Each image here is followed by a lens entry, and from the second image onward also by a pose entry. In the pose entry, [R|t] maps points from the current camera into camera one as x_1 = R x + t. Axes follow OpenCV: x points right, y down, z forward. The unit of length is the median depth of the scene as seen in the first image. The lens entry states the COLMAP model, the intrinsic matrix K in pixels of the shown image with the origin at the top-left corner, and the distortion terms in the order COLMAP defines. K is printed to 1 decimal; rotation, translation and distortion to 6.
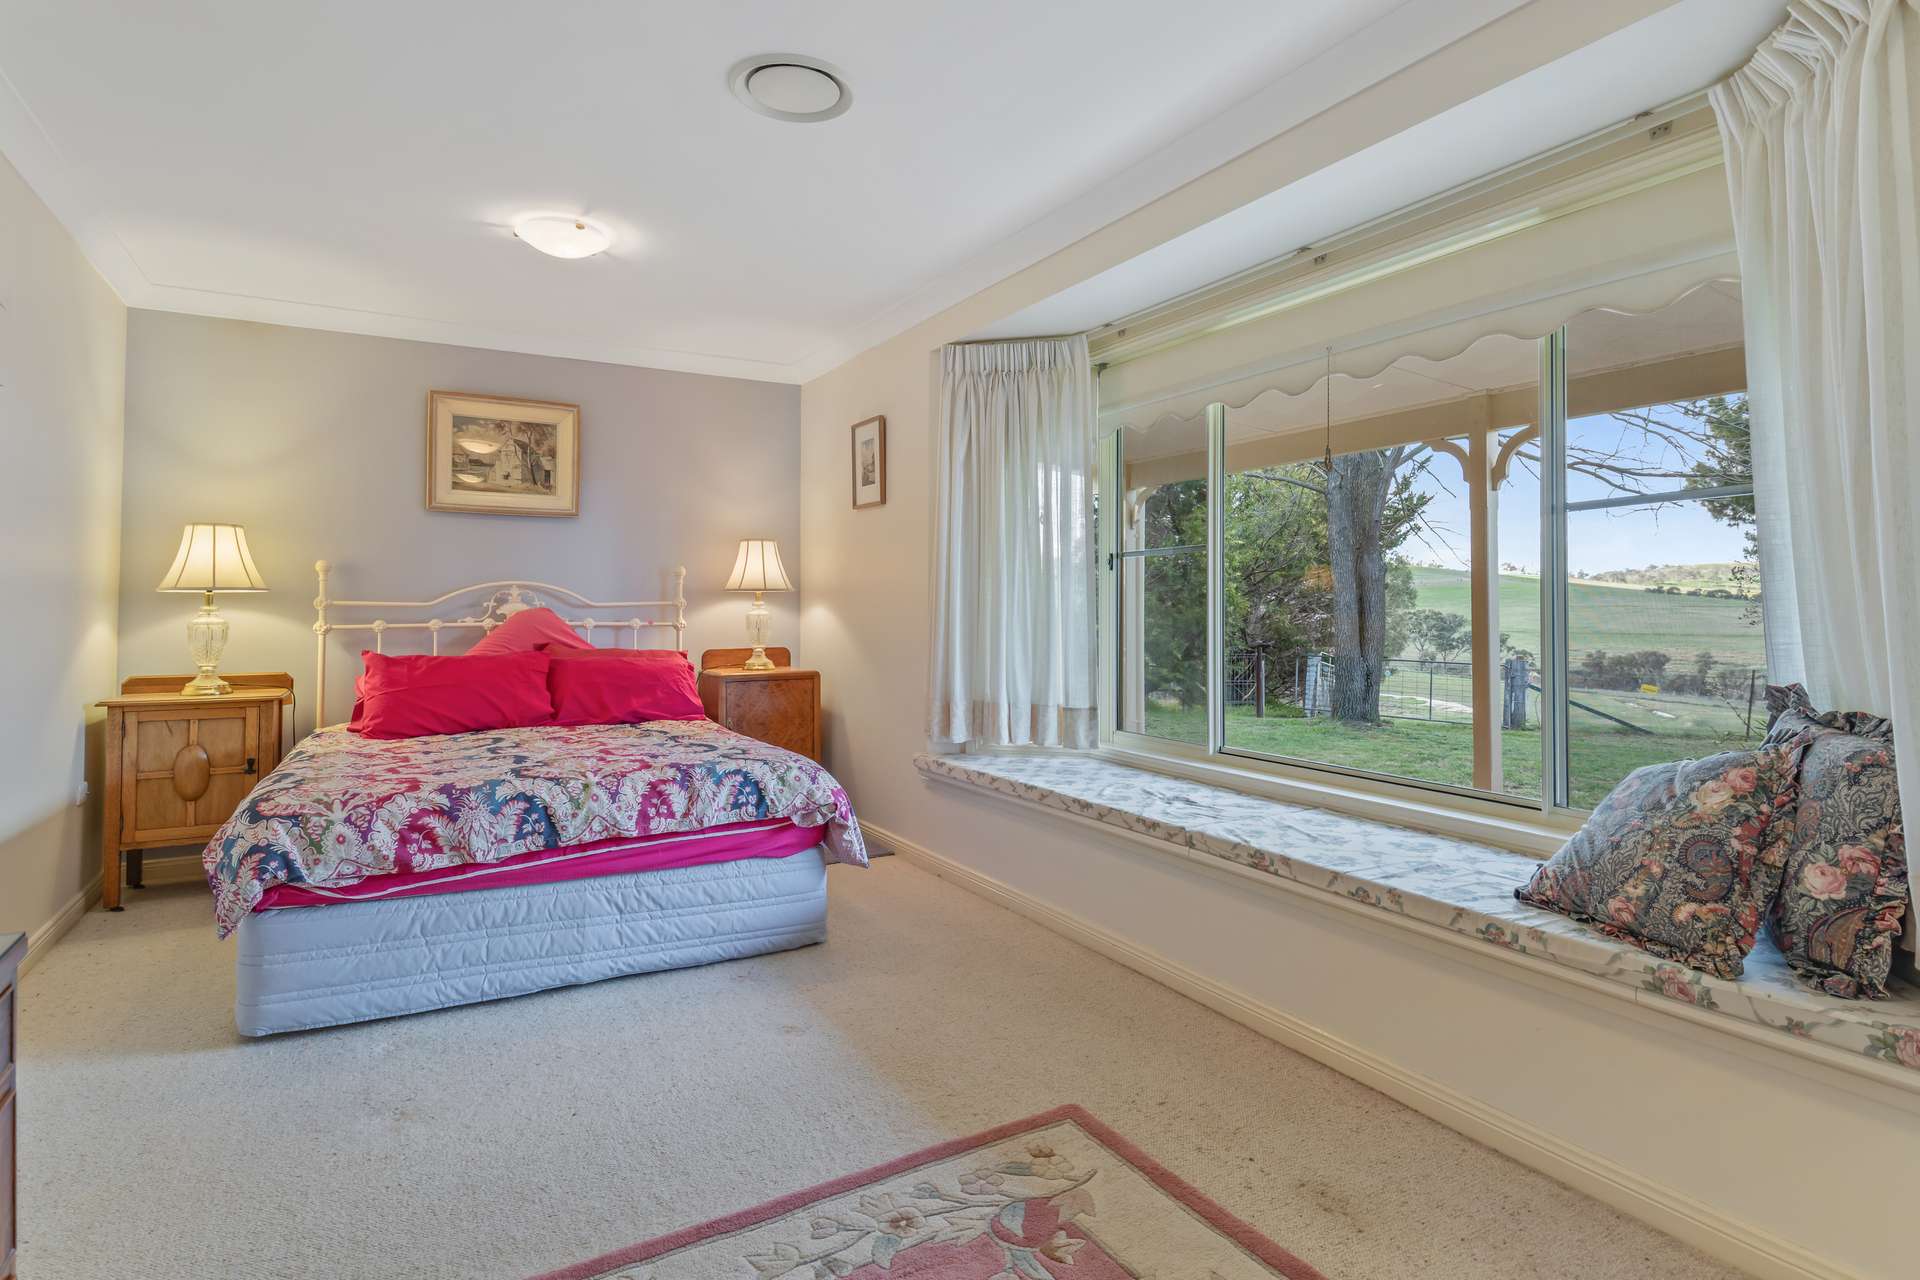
lens RADIAL K [[1014.3, 0, 971.0], [0, 1014.3, 600.9], [0, 0, 1]] dist [0.015869, -0.000873]
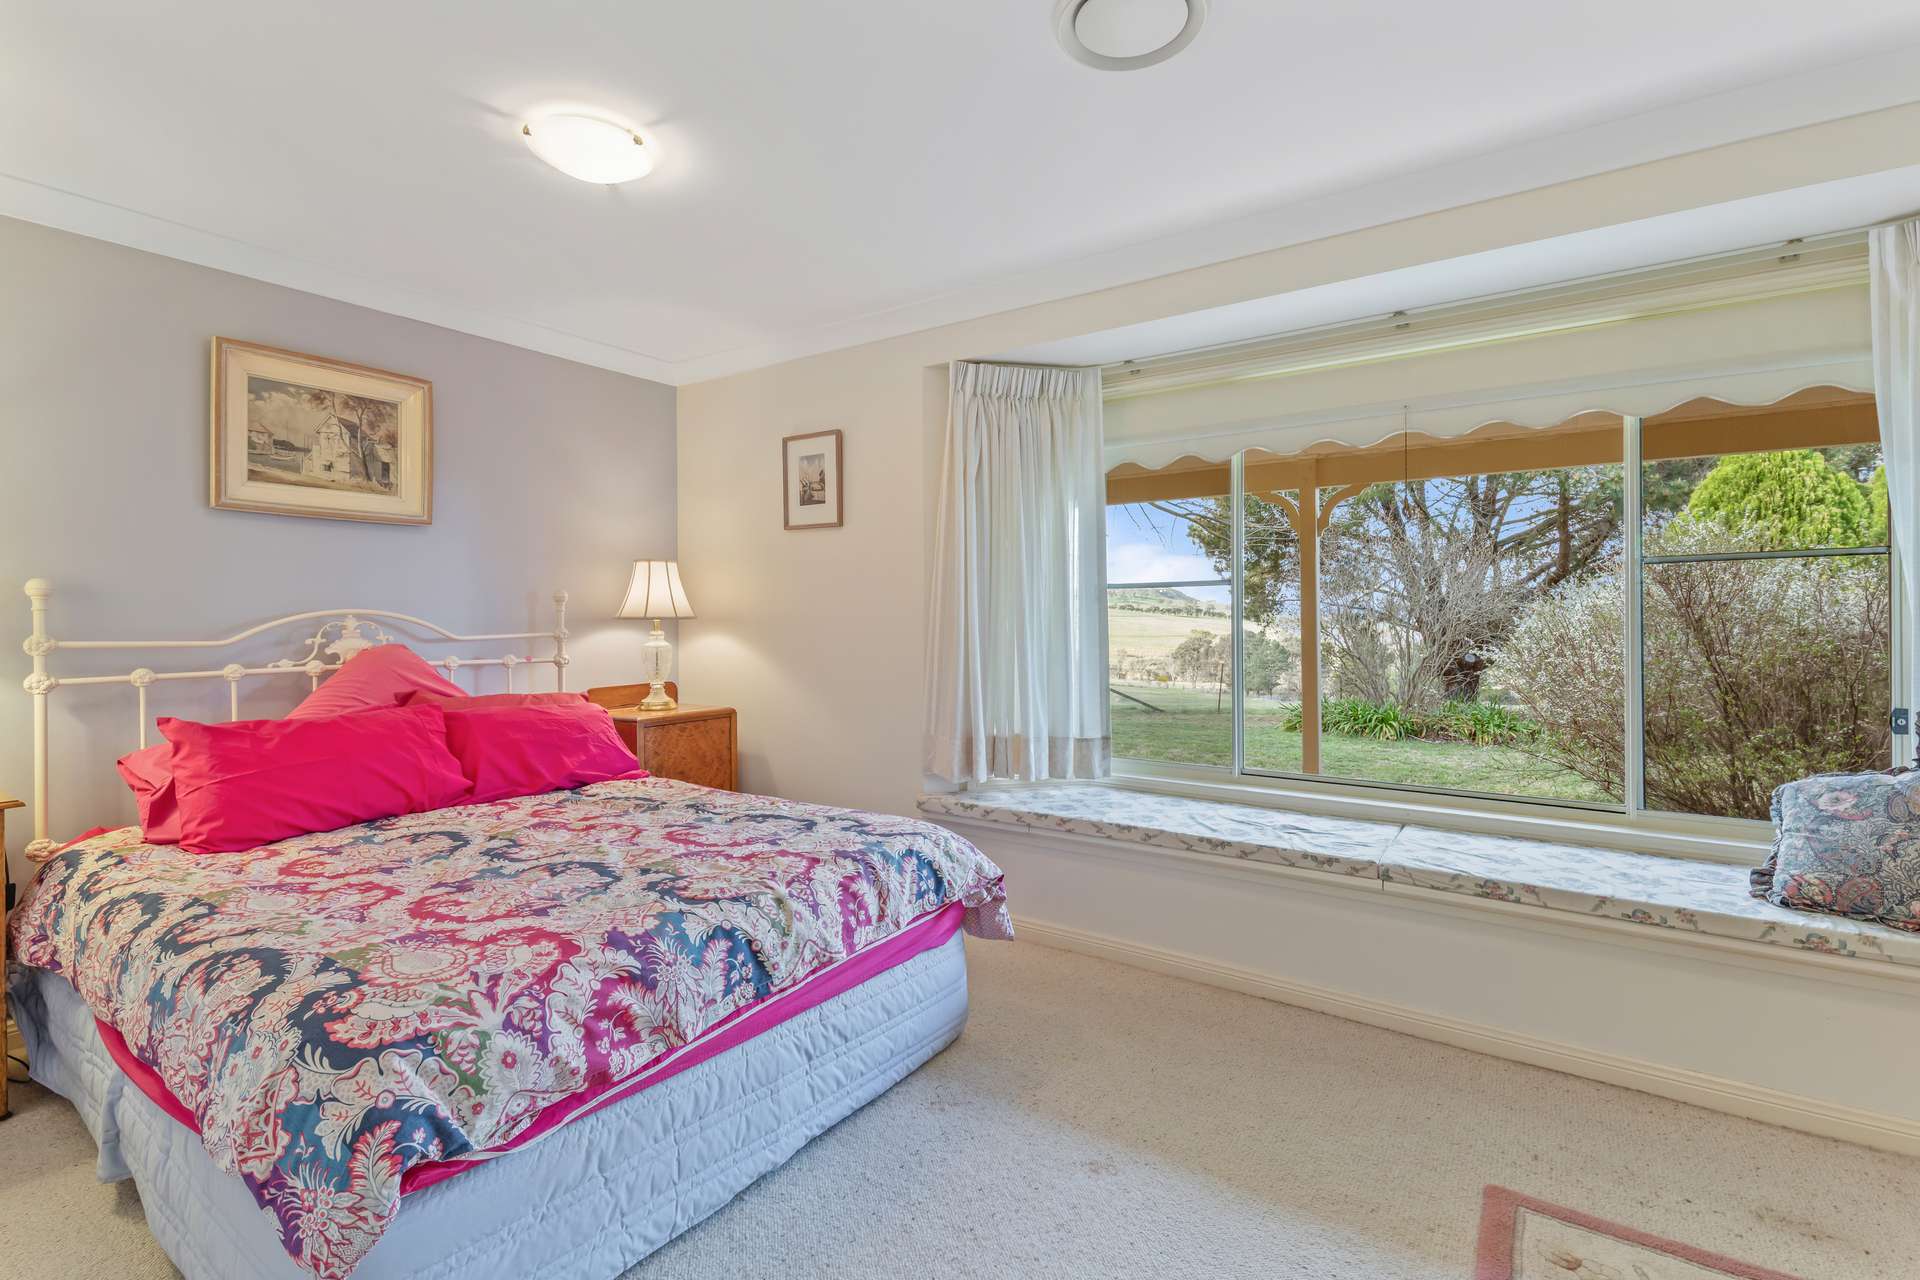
lens RADIAL K [[874.1, 0, 950.2], [0, 874.1, 623.0], [0, 0, 1]] dist [0.016025, -0.004030]
pose [[0.901178, -0.005877, 0.433409, -0.384836], [0.000291, 0.999916, 0.012954, -0.020196], [-0.433448, -0.011548, 0.901104, 0.267060]]
